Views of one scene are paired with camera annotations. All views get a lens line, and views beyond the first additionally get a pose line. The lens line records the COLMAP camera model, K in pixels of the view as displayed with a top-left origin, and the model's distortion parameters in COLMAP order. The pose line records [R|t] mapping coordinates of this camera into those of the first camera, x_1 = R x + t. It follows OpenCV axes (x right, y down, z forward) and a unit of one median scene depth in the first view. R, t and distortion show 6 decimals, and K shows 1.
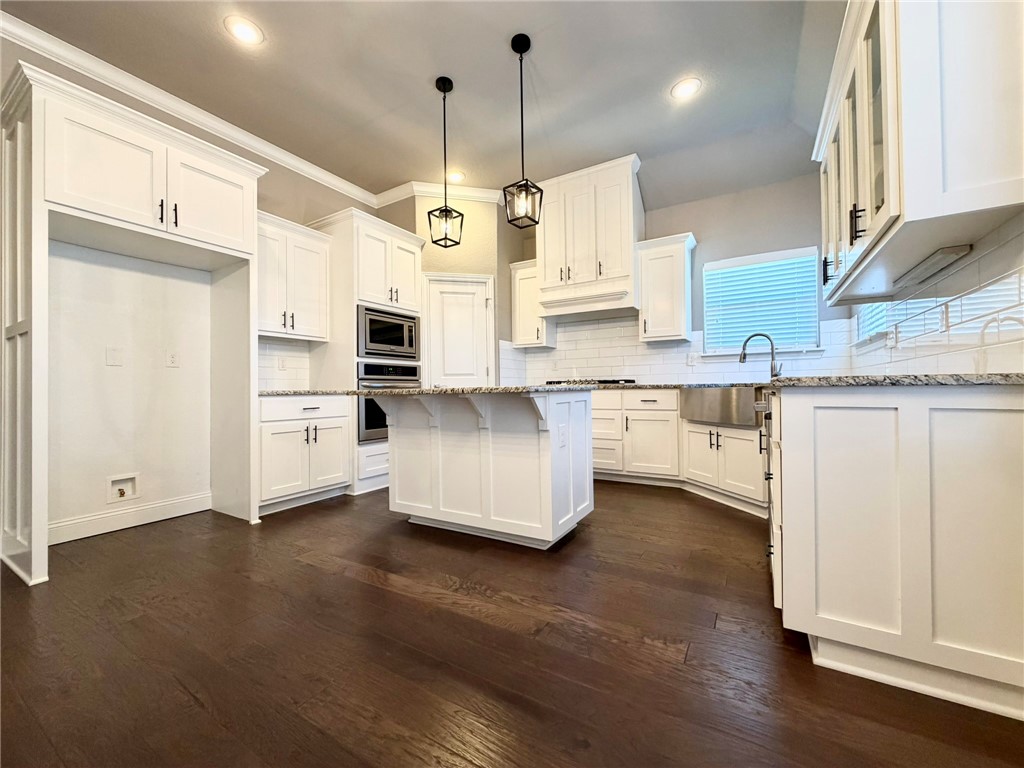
lens RADIAL K [[408.4, 0, 514.8], [0, 408.4, 382.8], [0, 0, 1]] dist [-0.002808, 0.001413]
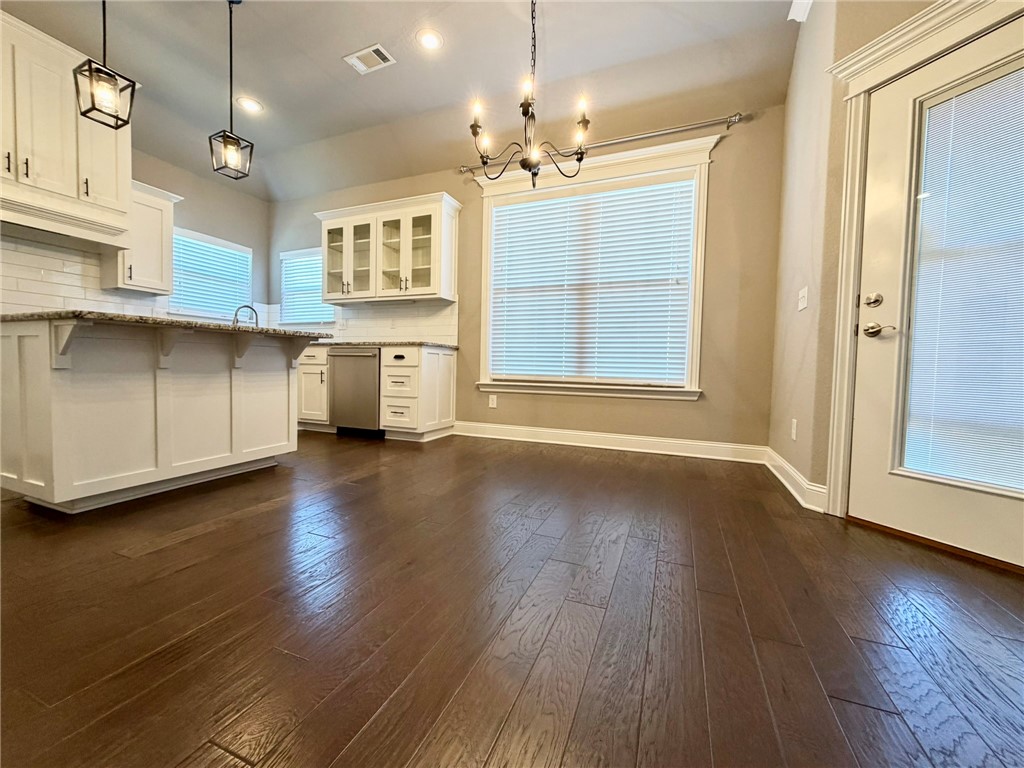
lens RADIAL K [[408.4, 0, 514.4], [0, 408.4, 373.1], [0, 0, 1]] dist [-0.002808, 0.001413]
pose [[-0.163033, -0.002160, 0.986618, -0.858560], [-0.033416, 0.999436, -0.003333, 0.073151], [-0.986055, -0.033512, -0.163013, 0.333586]]
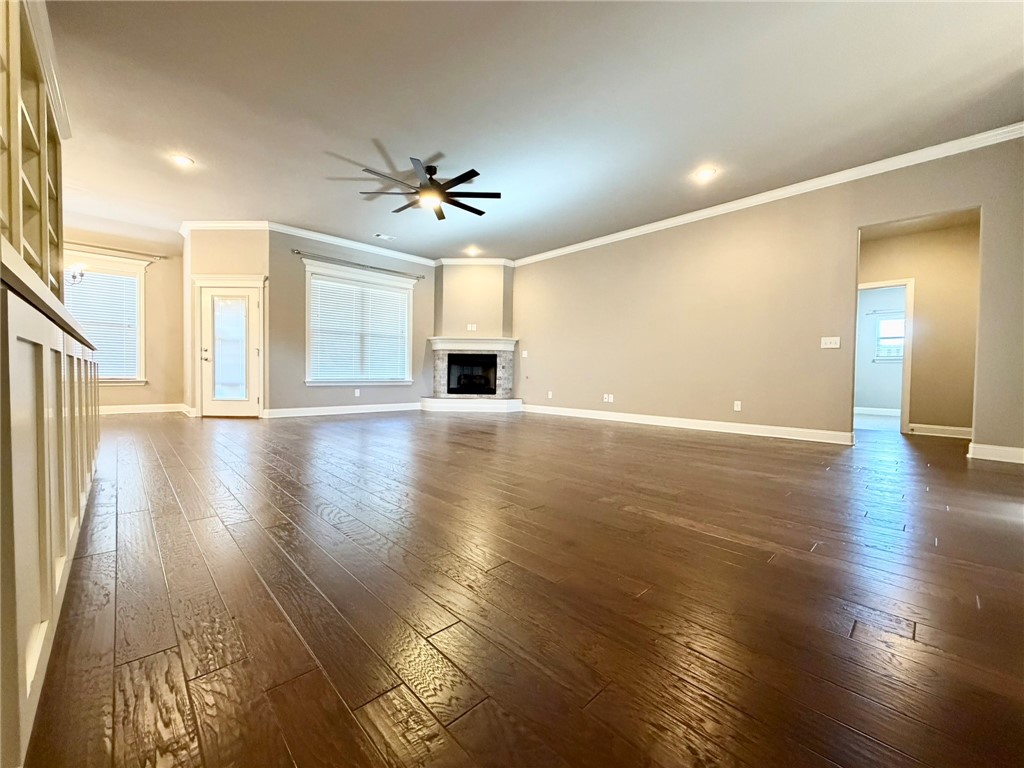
lens RADIAL K [[408.4, 0, 510.5], [0, 408.4, 394.9], [0, 0, 1]] dist [-0.002808, 0.001413]
pose [[-0.964918, -0.003610, 0.262528, -2.279848], [0.002329, 0.999748, 0.022308, 0.126005], [-0.262542, 0.022137, -0.964666, 1.237197]]
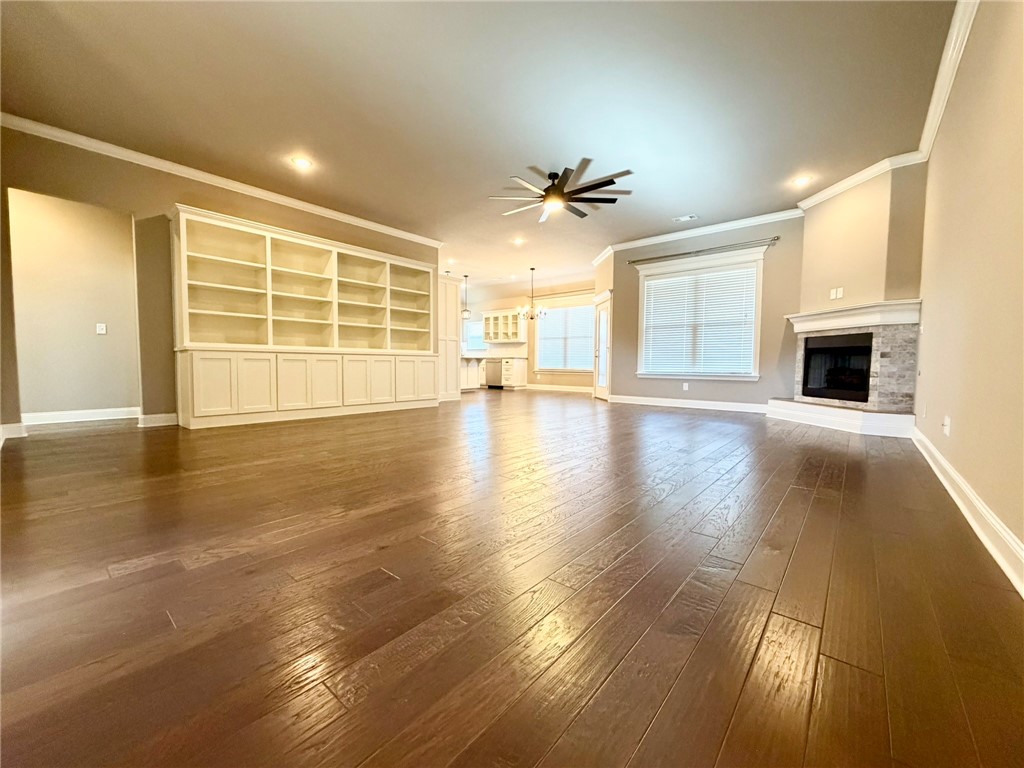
lens RADIAL K [[408.4, 0, 511.5], [0, 408.4, 386.1], [0, 0, 1]] dist [-0.002808, 0.001413]
pose [[0.158953, -0.032262, 0.986759, -3.154653], [-0.032500, 0.998753, 0.037889, 0.107802], [-0.986751, -0.038093, 0.157706, -0.131166]]
